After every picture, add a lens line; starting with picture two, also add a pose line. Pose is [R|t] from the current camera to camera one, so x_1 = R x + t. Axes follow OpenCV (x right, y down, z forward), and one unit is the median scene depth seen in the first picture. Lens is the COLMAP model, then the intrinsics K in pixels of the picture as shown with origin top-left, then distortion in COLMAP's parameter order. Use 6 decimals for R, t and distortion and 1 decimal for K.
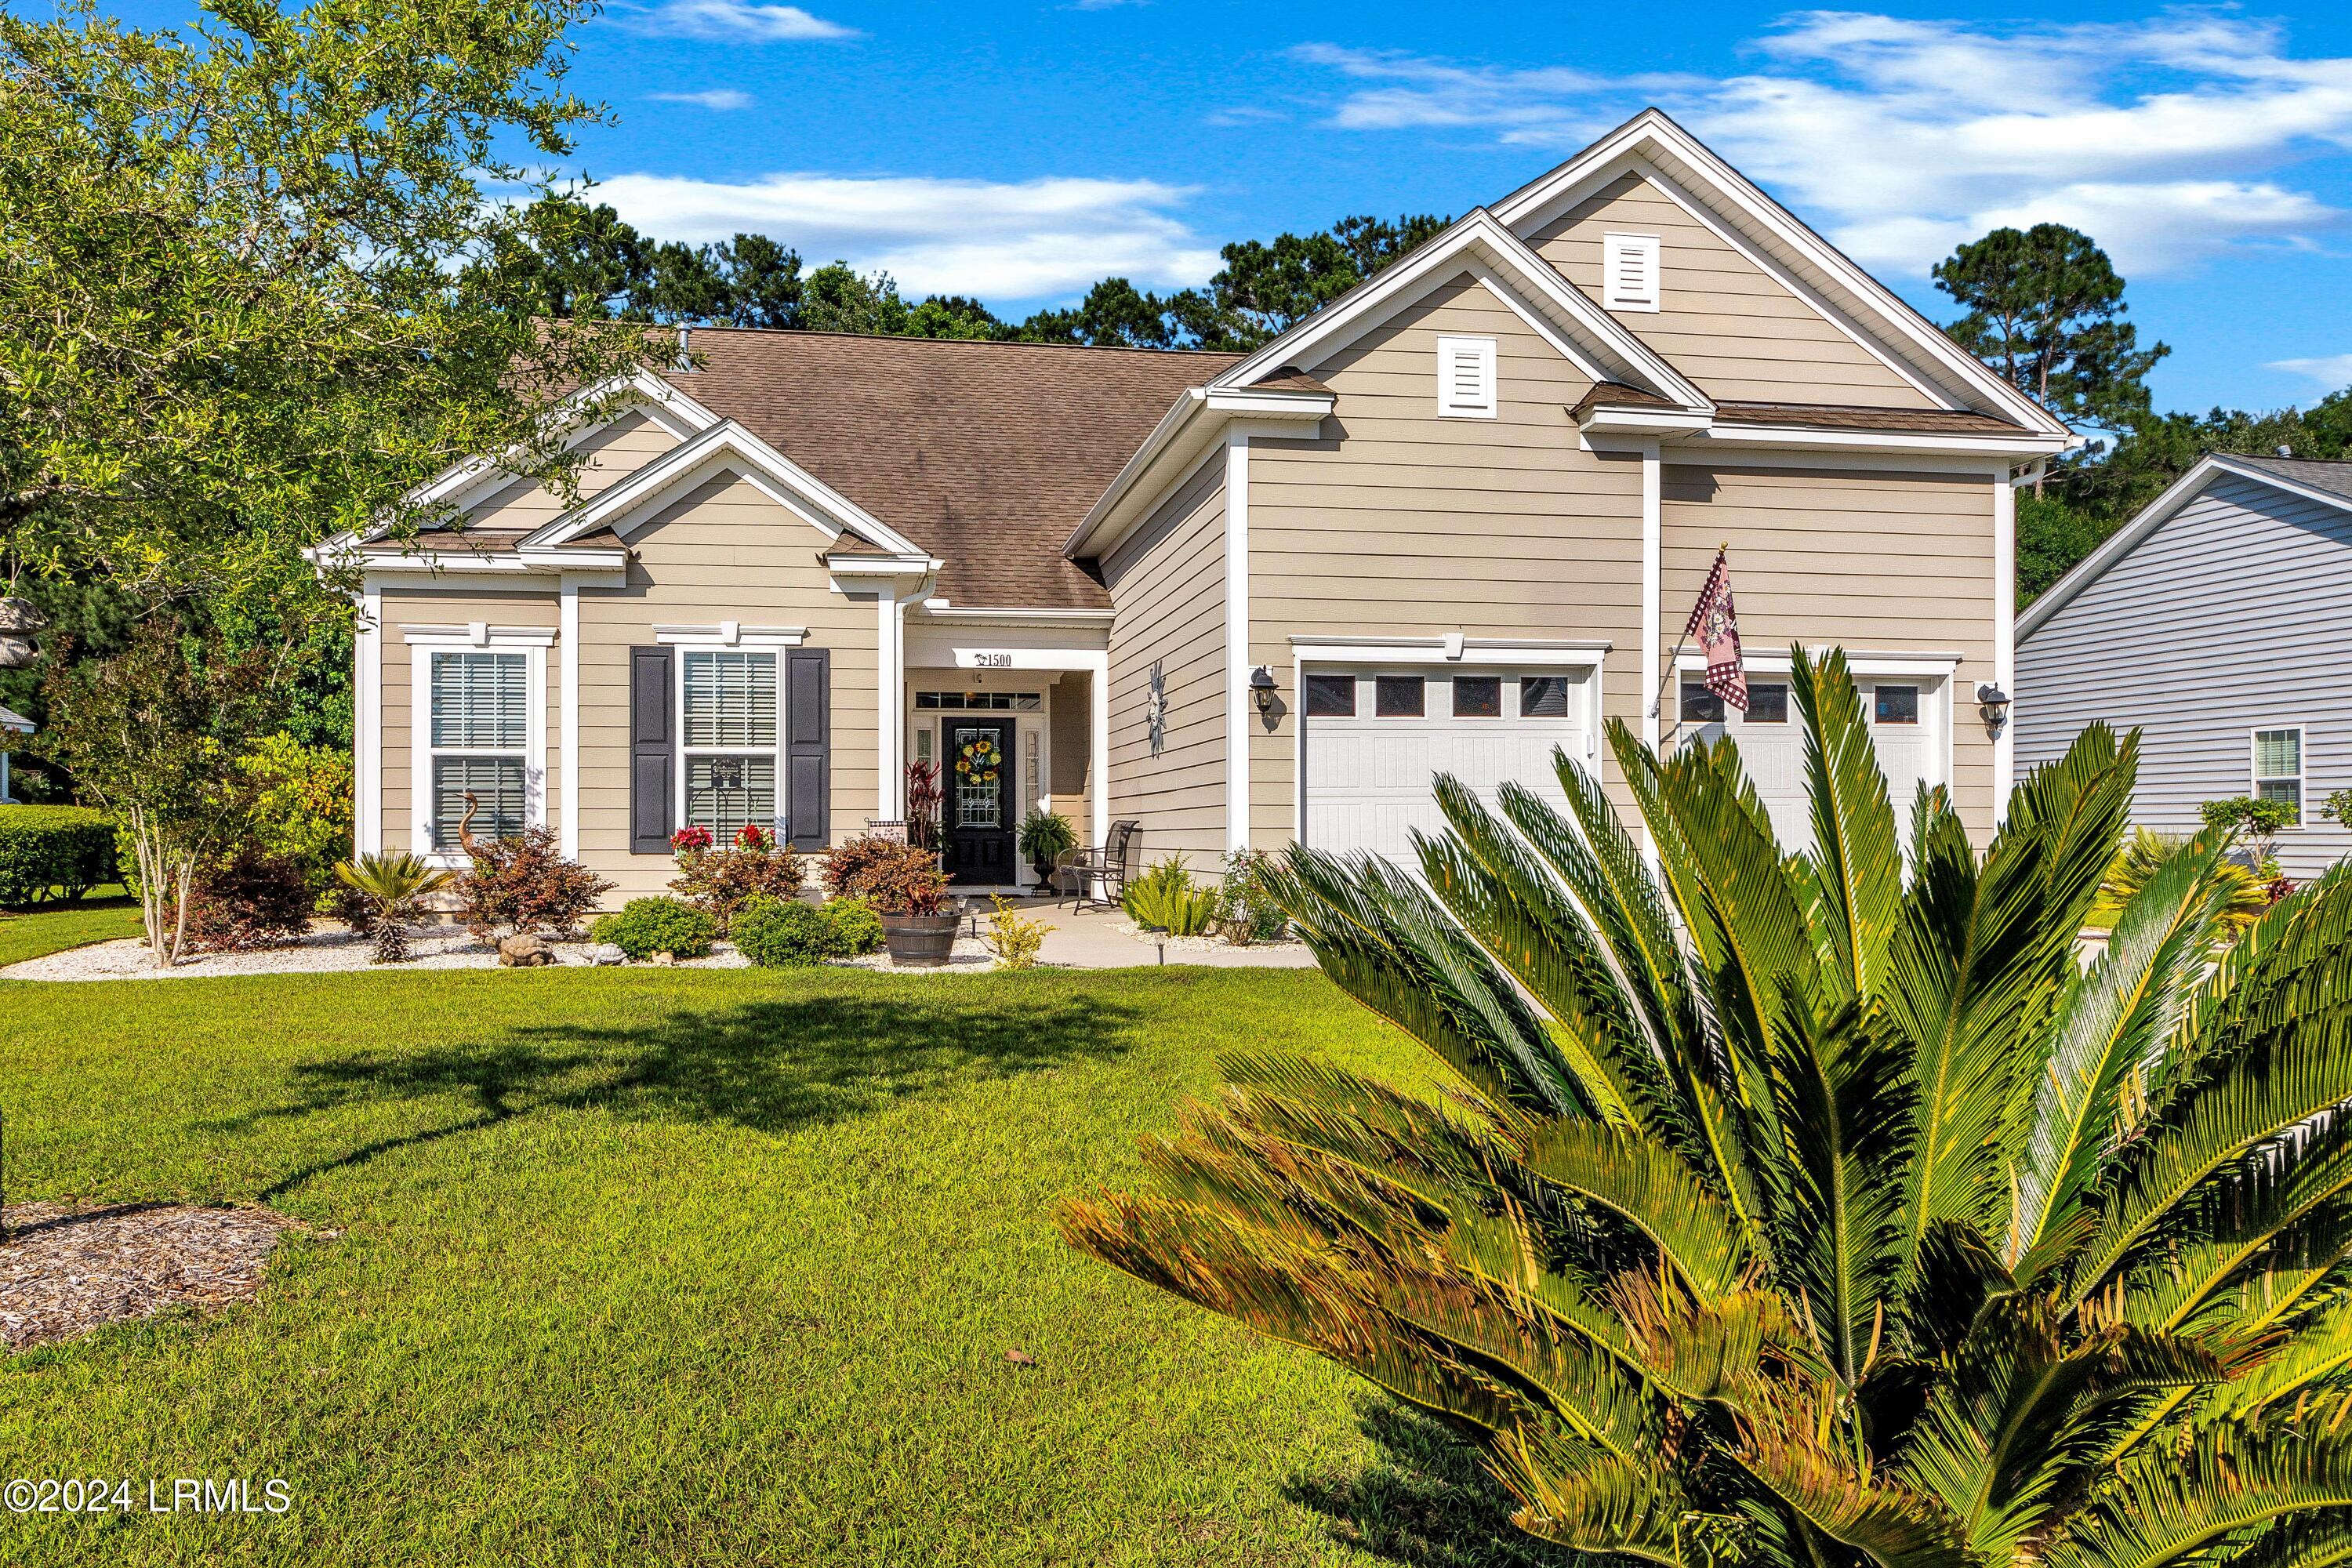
lens RADIAL K [[1763.4, 0, 1174.8], [0, 1763.4, 819.4], [0, 0, 1]] dist [-0.003217, -0.000123]
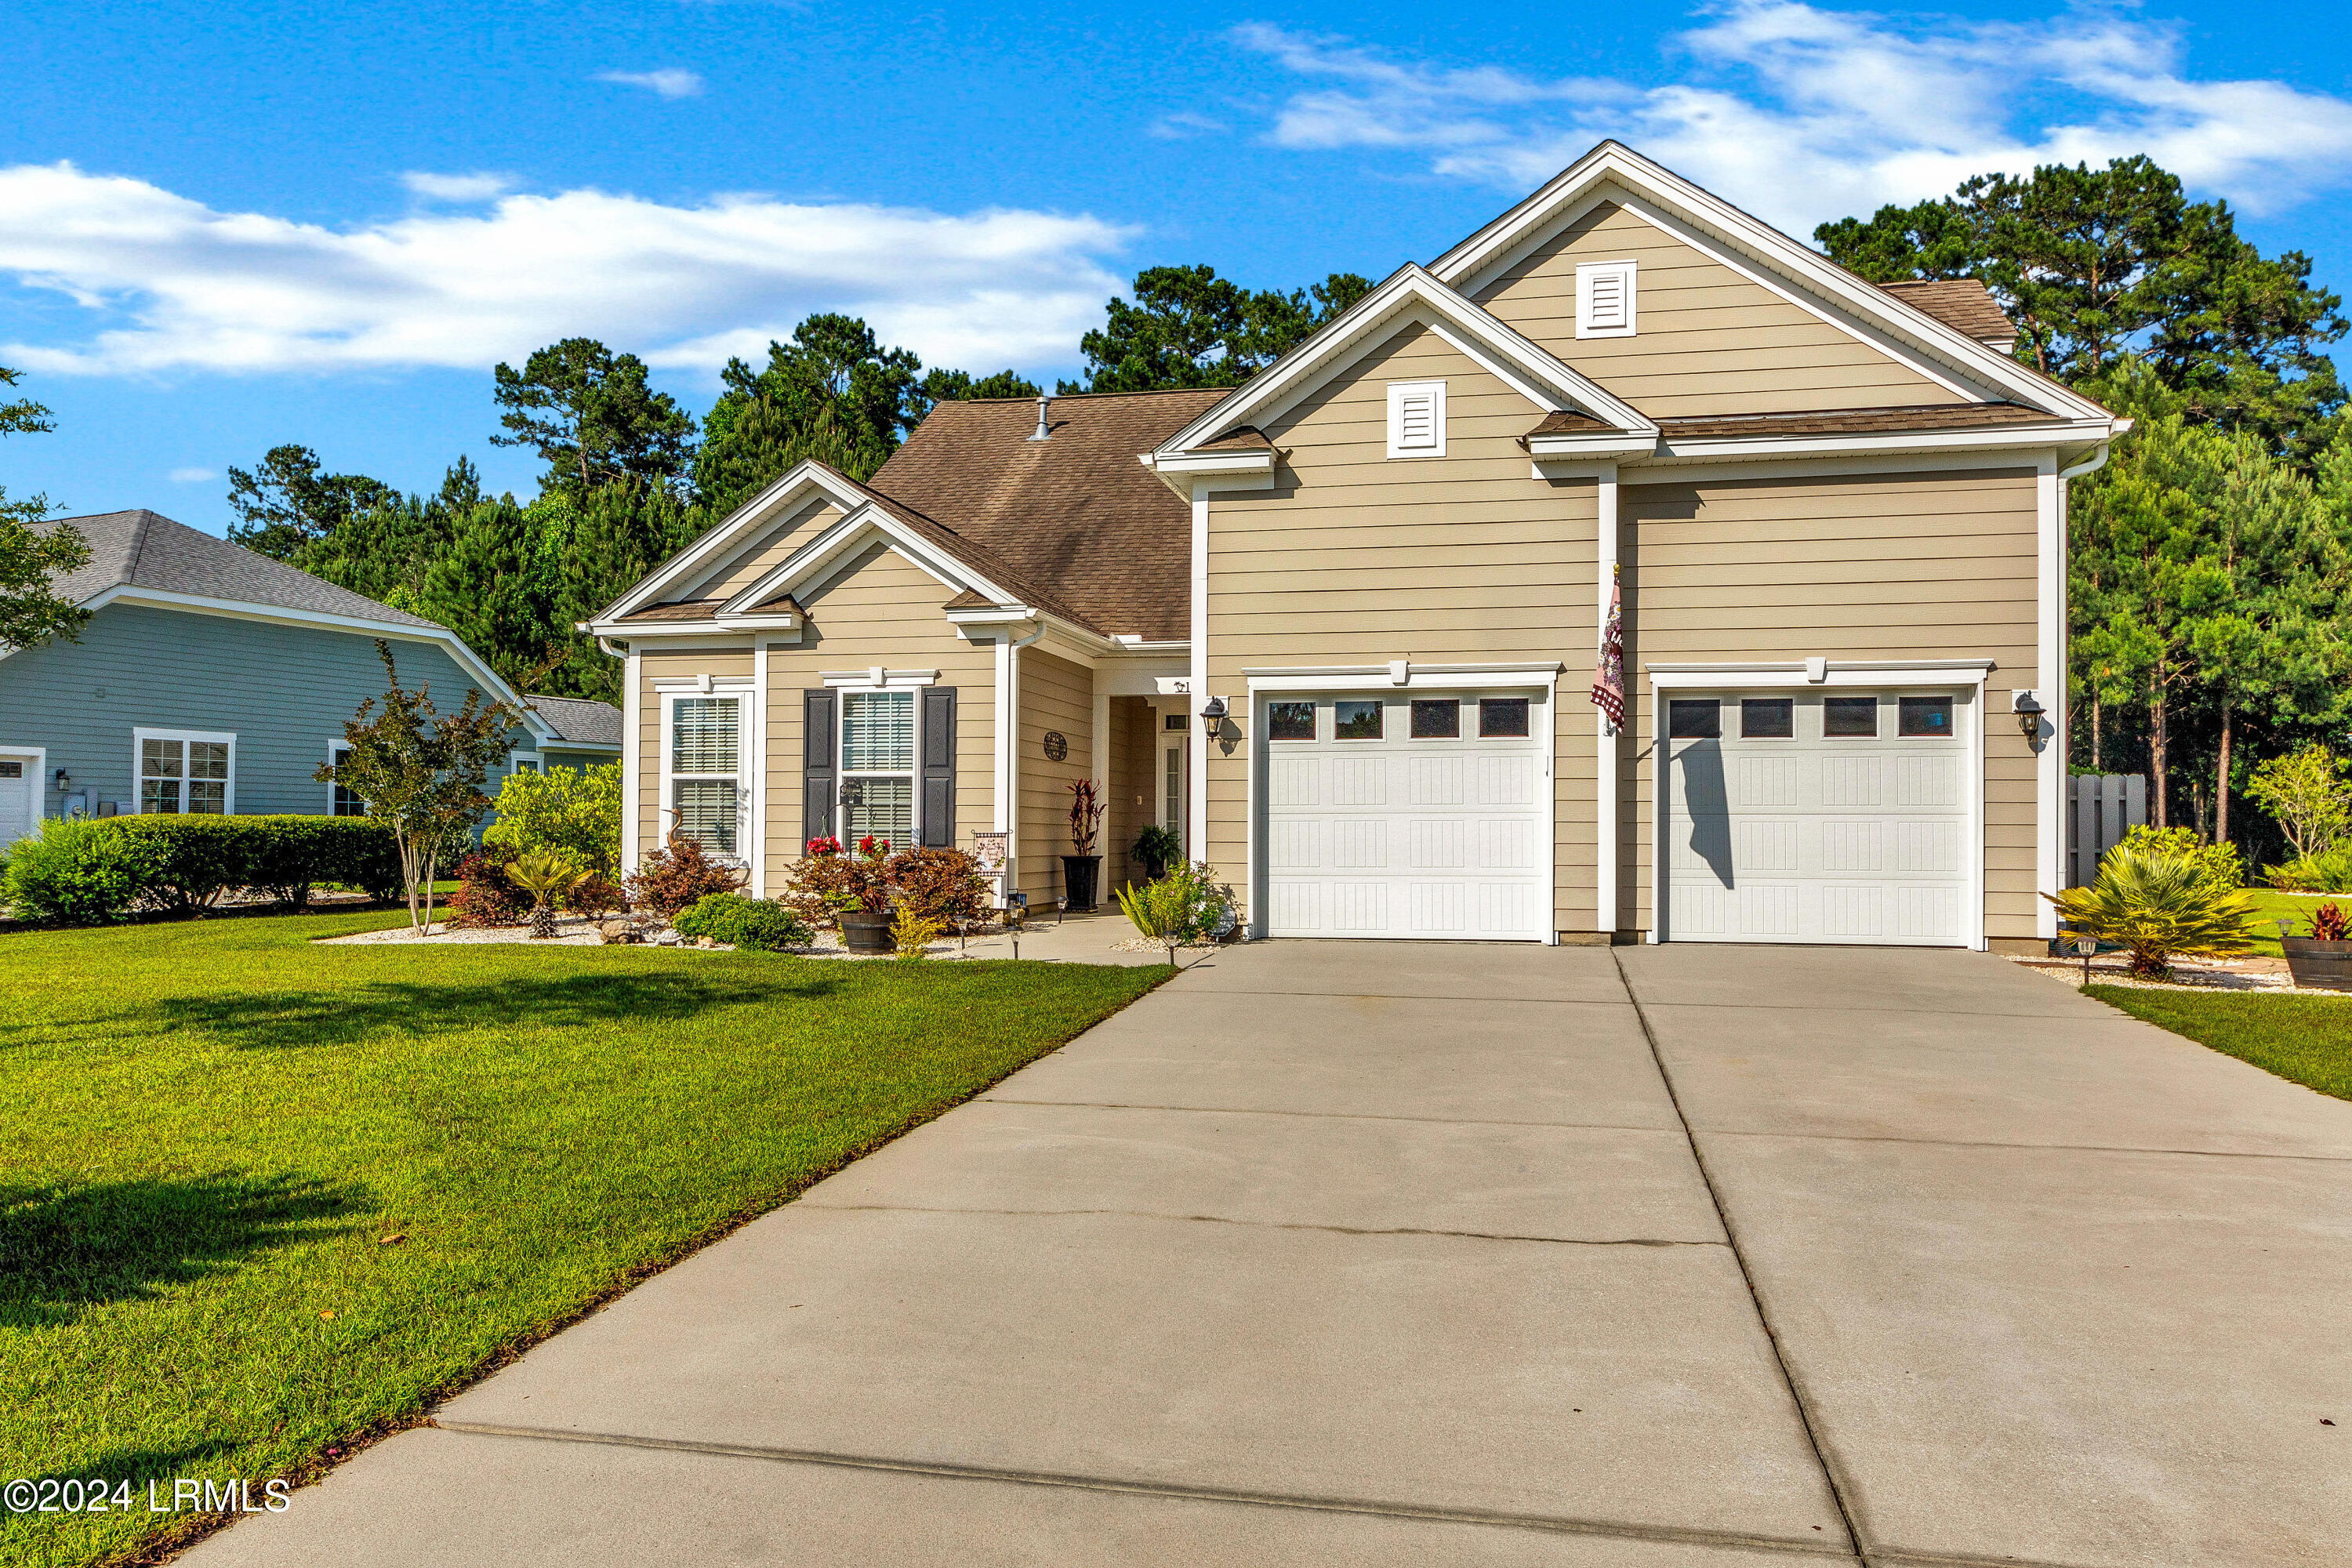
lens RADIAL K [[1747.5, 0, 1176.0], [0, 1747.5, 784.0], [0, 0, 1]] dist [-0.003495, -0.001796]
pose [[0.918690, -0.004605, -0.394952, 0.414947], [-0.003758, 0.999785, -0.020400, -0.008285], [0.394961, 0.020225, 0.918475, -0.020175]]
